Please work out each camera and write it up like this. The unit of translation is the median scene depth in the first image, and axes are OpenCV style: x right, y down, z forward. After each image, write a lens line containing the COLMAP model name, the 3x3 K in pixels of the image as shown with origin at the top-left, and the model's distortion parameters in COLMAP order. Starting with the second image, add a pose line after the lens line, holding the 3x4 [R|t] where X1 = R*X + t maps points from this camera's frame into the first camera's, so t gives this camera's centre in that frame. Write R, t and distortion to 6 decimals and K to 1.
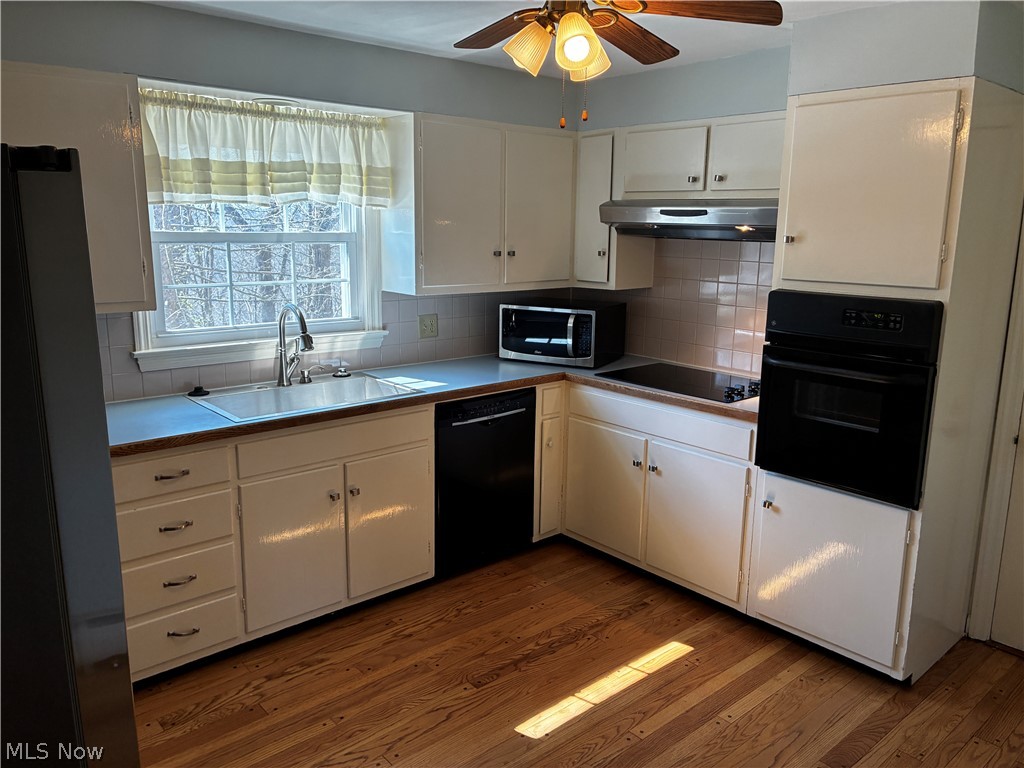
lens RADIAL K [[775.6, 0, 516.5], [0, 775.6, 377.1], [0, 0, 1]] dist [0.066190, -0.094494]
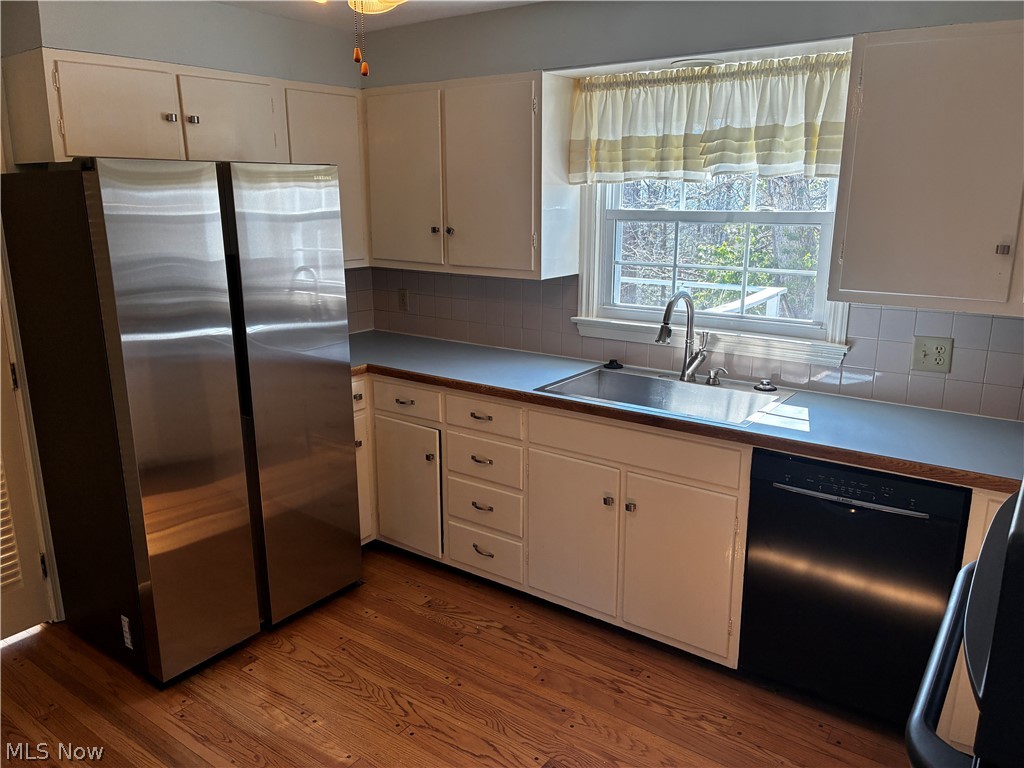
lens RADIAL K [[775.6, 0, 518.7], [0, 775.6, 381.3], [0, 0, 1]] dist [0.066190, -0.094494]
pose [[0.217281, 0.211461, -0.952929, 0.559688], [-0.190891, 0.966607, 0.170971, -0.113035], [0.957262, 0.144757, 0.250391, 0.622963]]
